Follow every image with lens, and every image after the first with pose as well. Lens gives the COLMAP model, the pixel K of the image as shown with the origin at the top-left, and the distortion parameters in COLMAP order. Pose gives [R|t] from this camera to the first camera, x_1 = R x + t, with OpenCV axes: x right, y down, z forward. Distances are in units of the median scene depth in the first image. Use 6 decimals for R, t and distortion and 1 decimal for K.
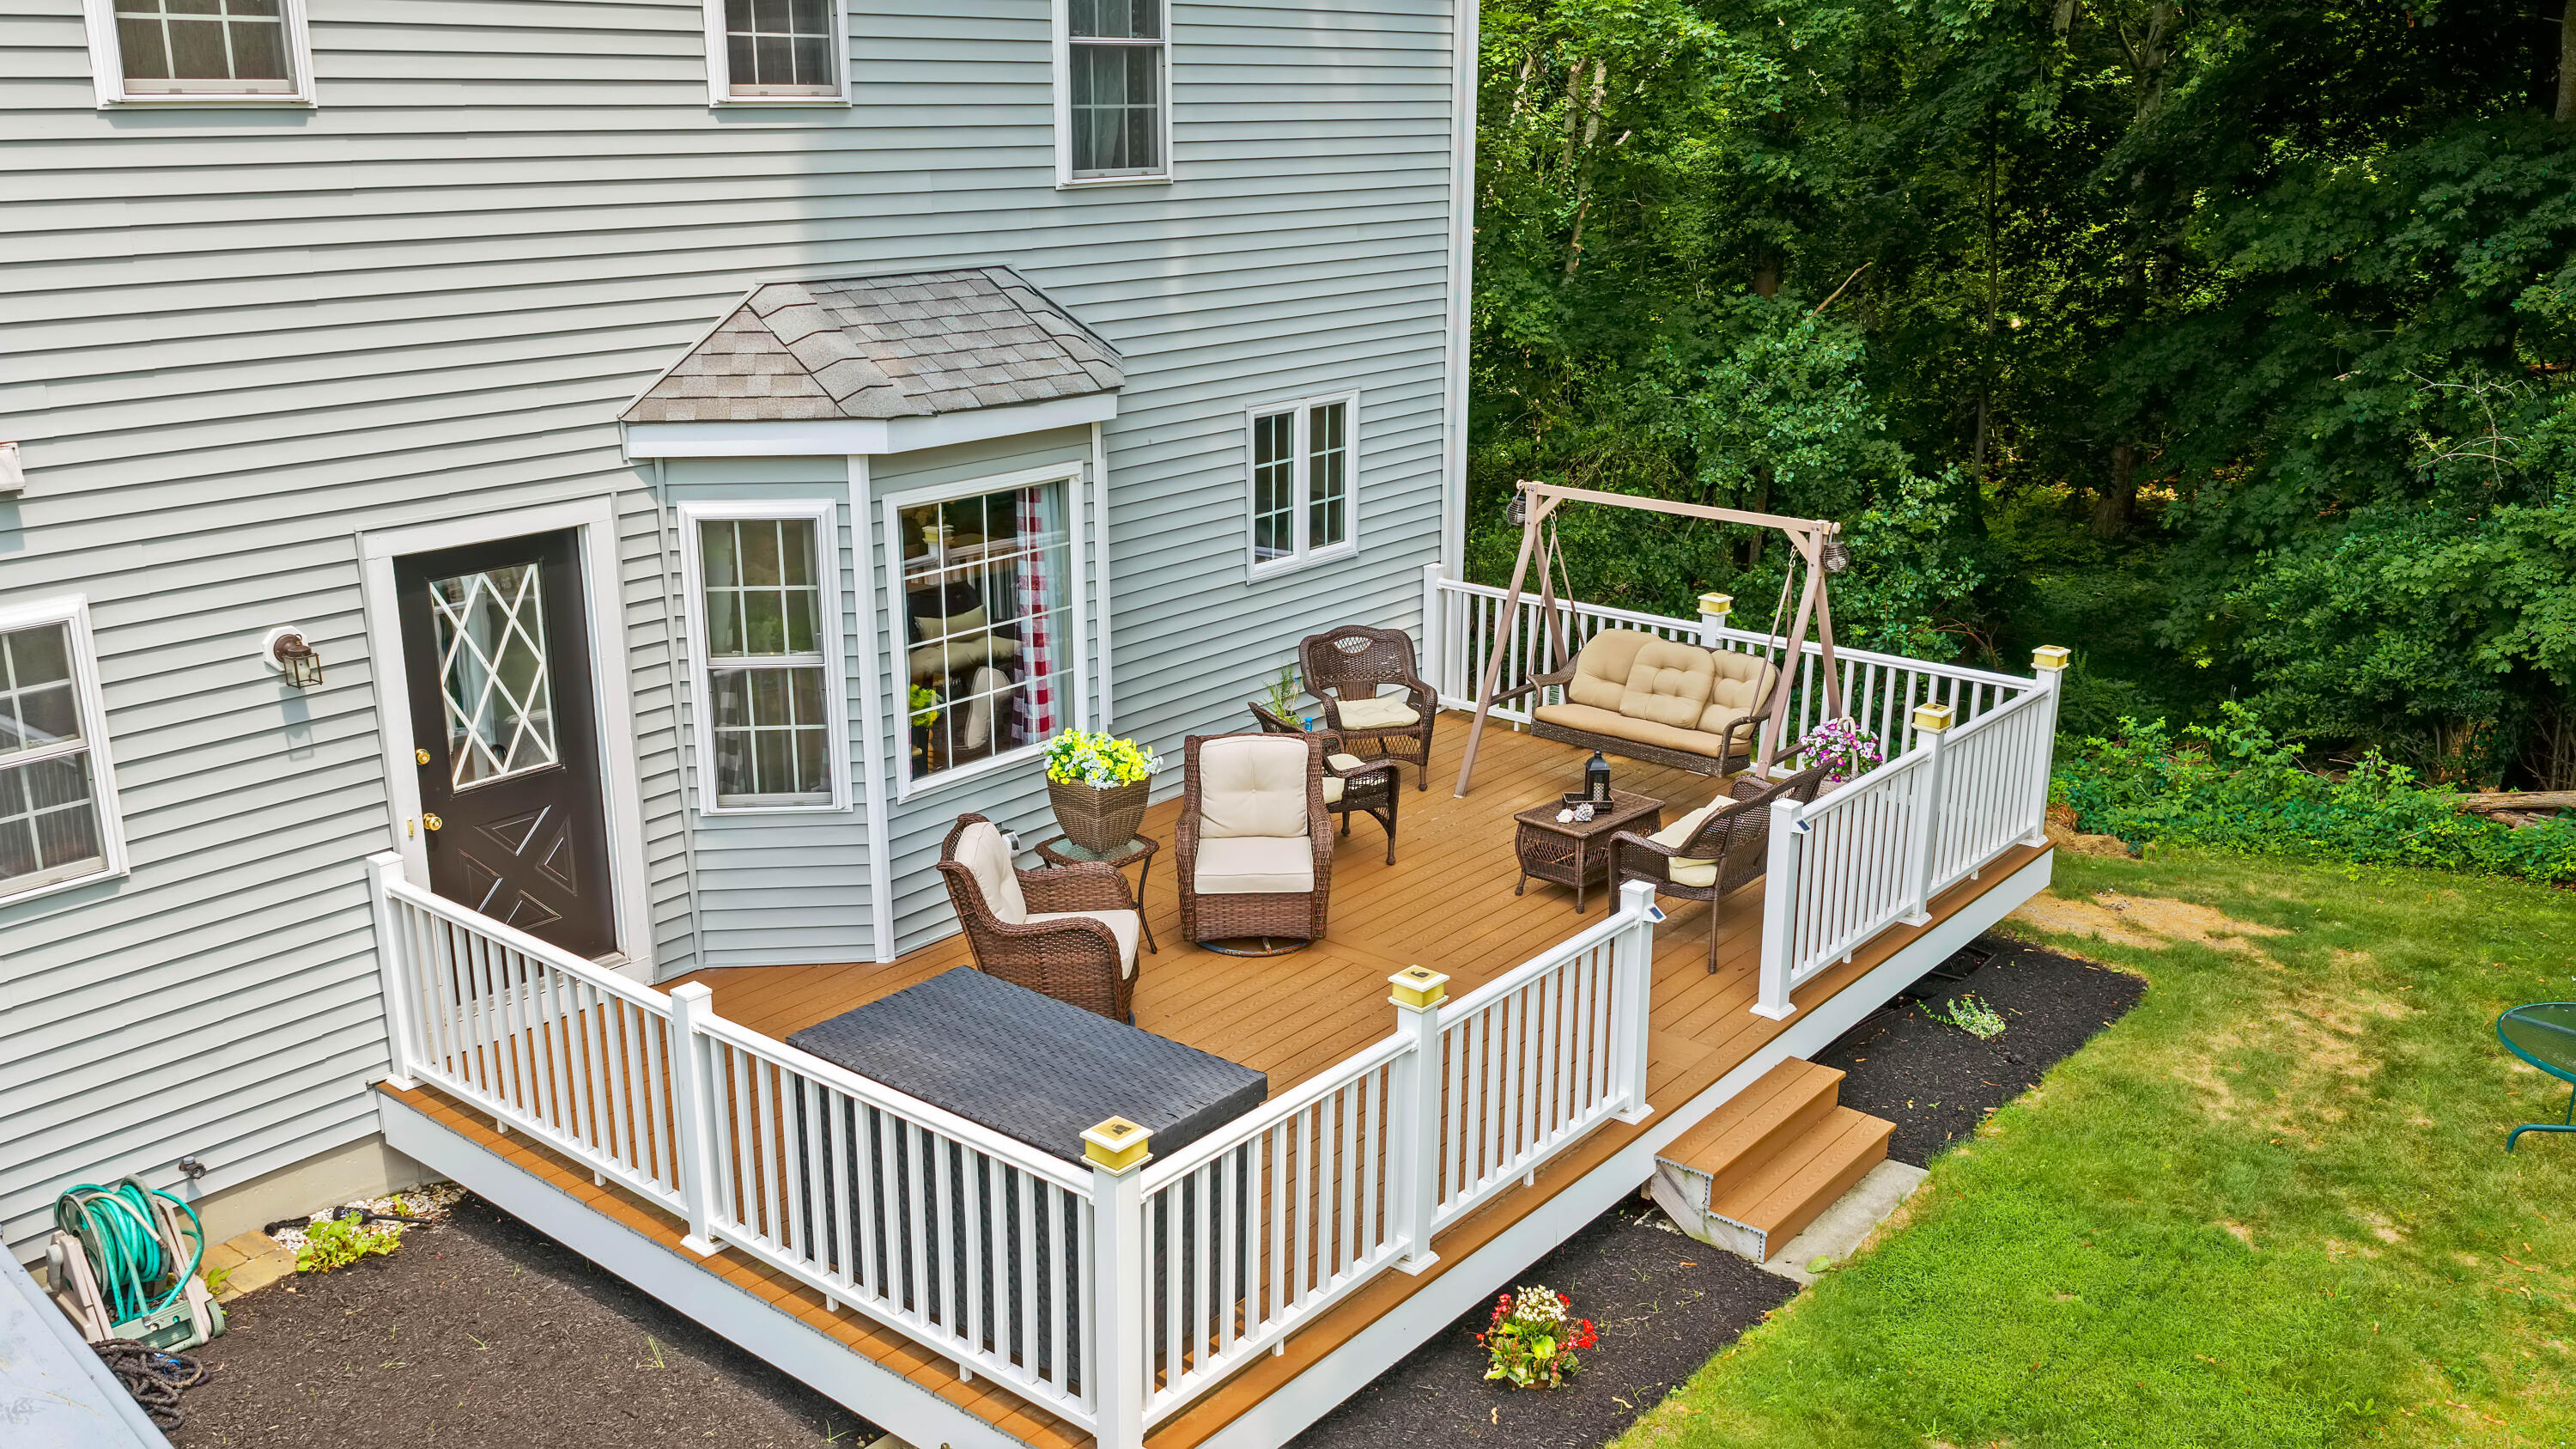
lens RADIAL K [[2167.0, 0, 1296.9], [0, 2167.0, 737.9], [0, 0, 1]] dist [0.015627, -0.027972]
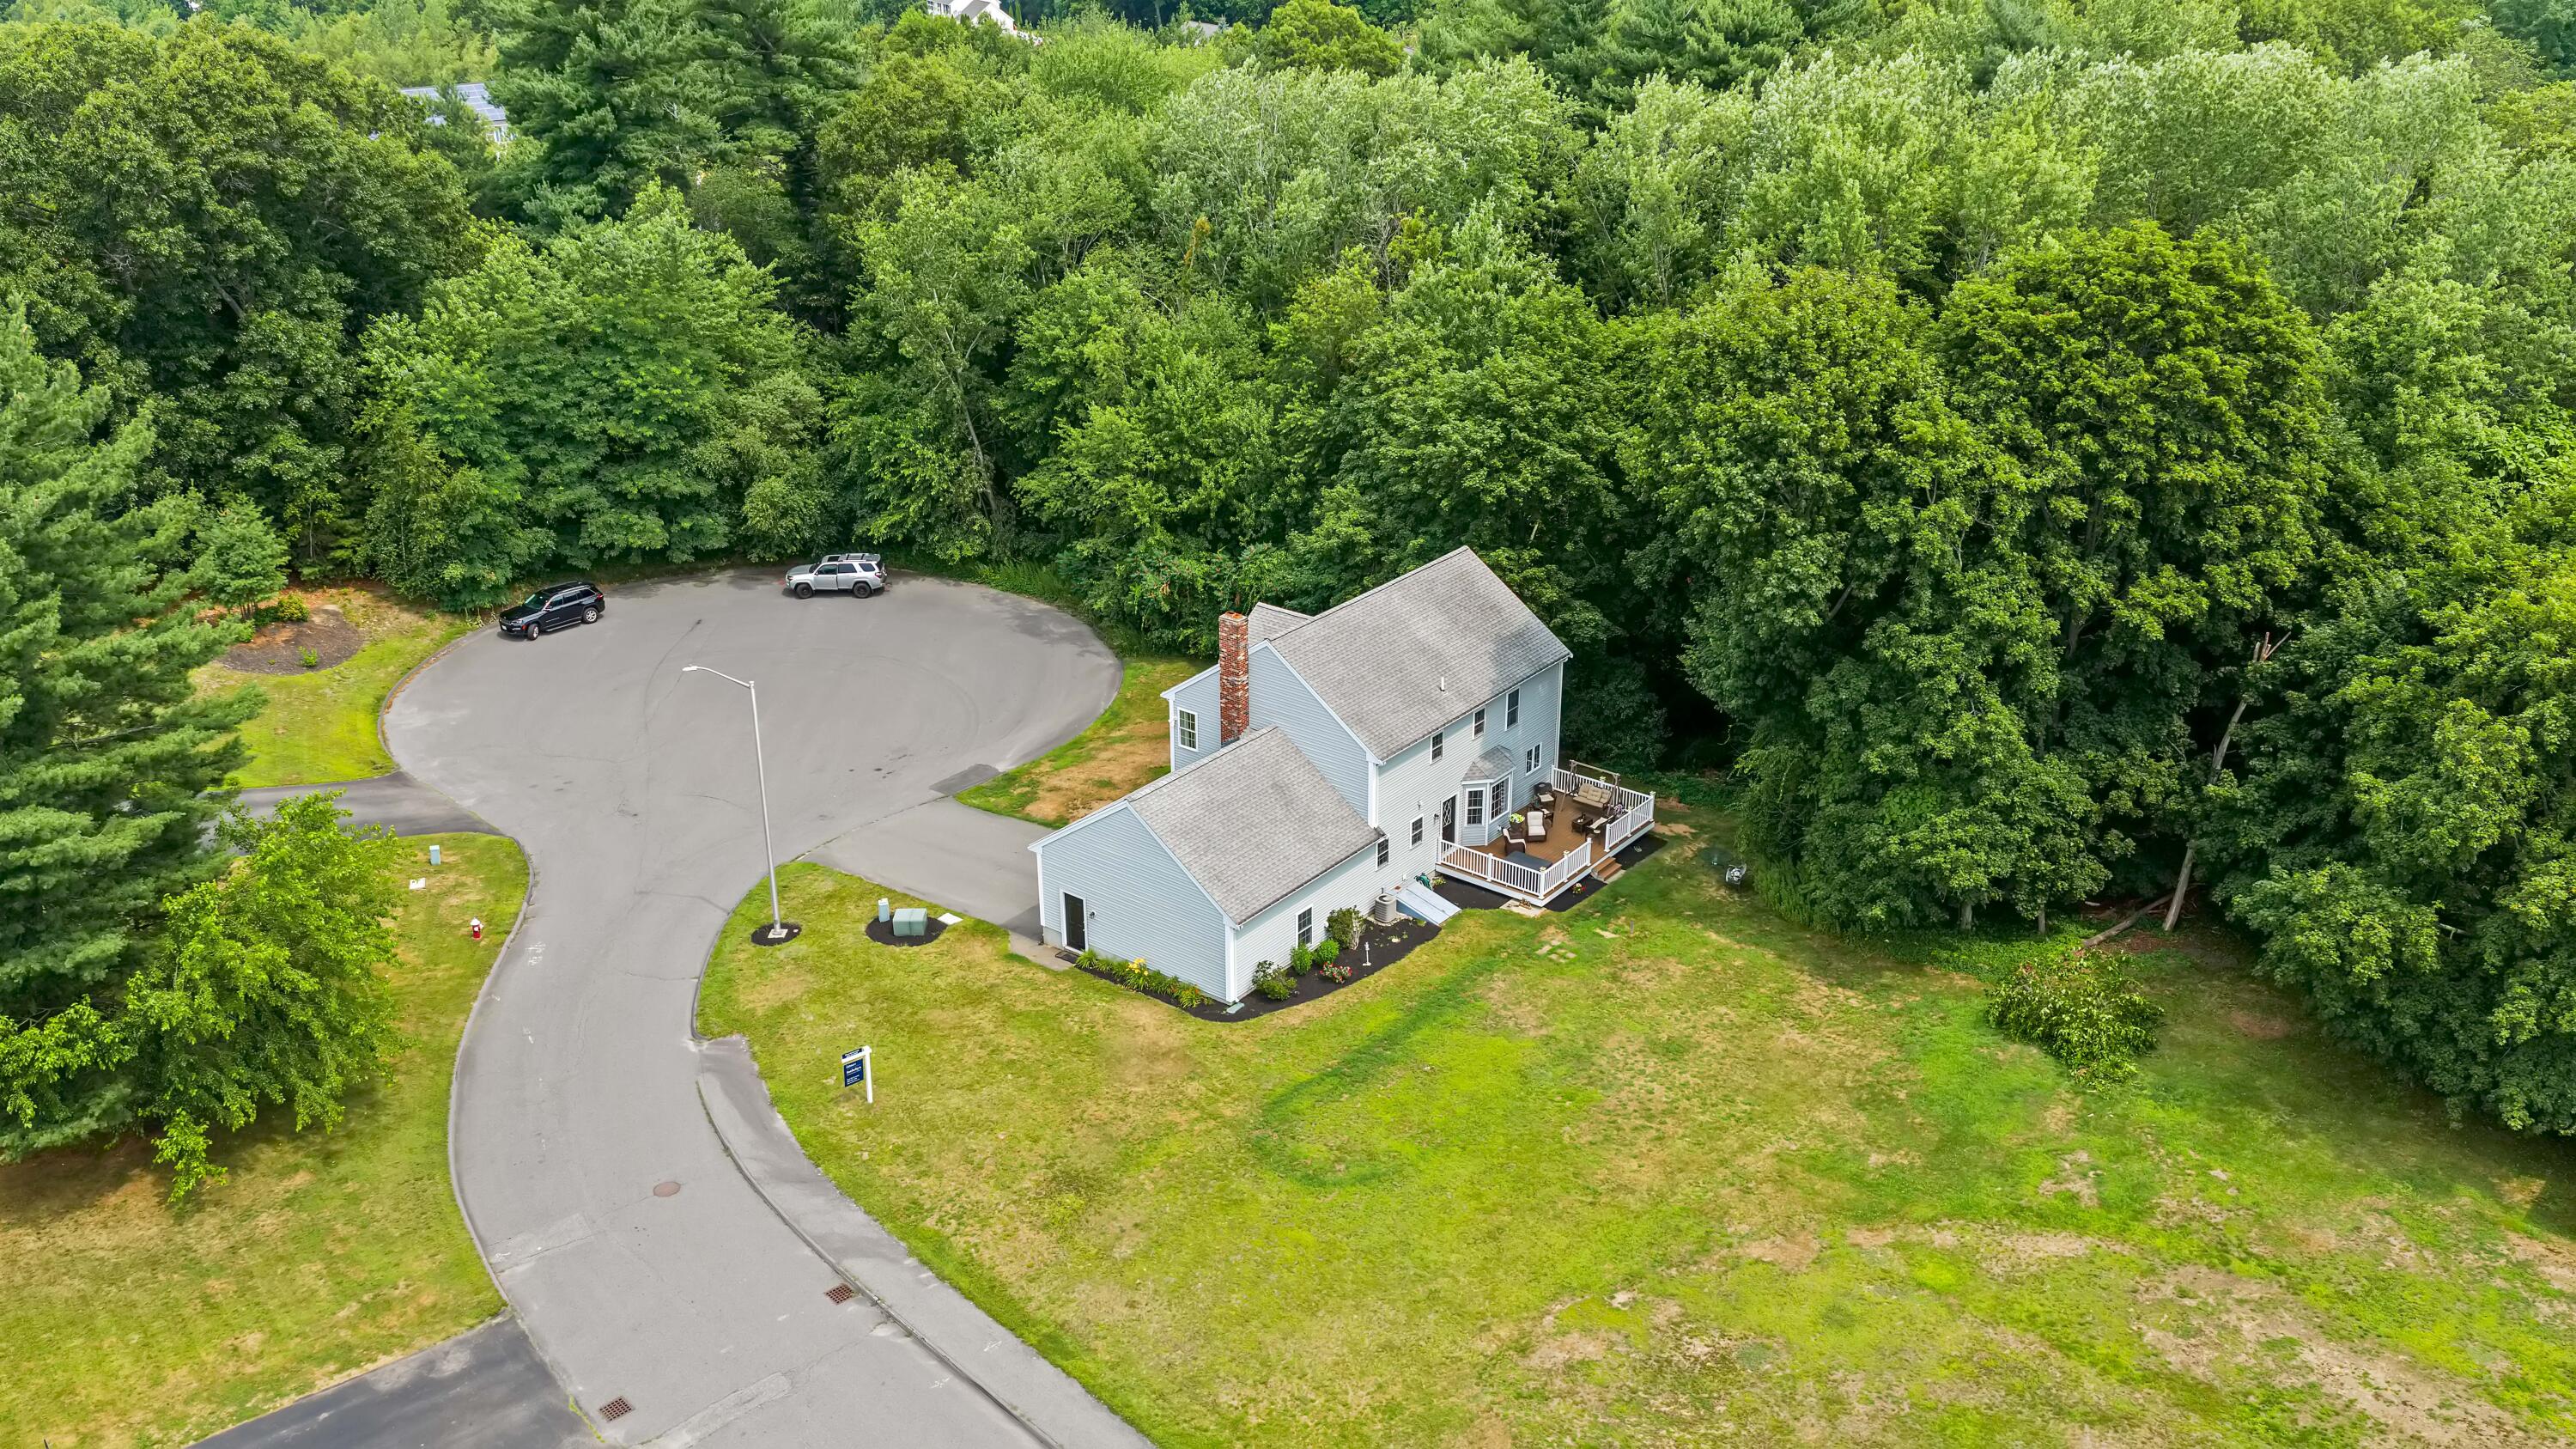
lens RADIAL K [[2167.0, 0, 1283.9], [0, 2167.0, 725.2], [0, 0, 1]] dist [0.015627, -0.027972]
pose [[0.999657, -0.014806, 0.021623, -1.047725], [0.012100, 0.992662, 0.120317, -1.211689], [-0.023246, -0.120014, 0.992500, -6.322120]]
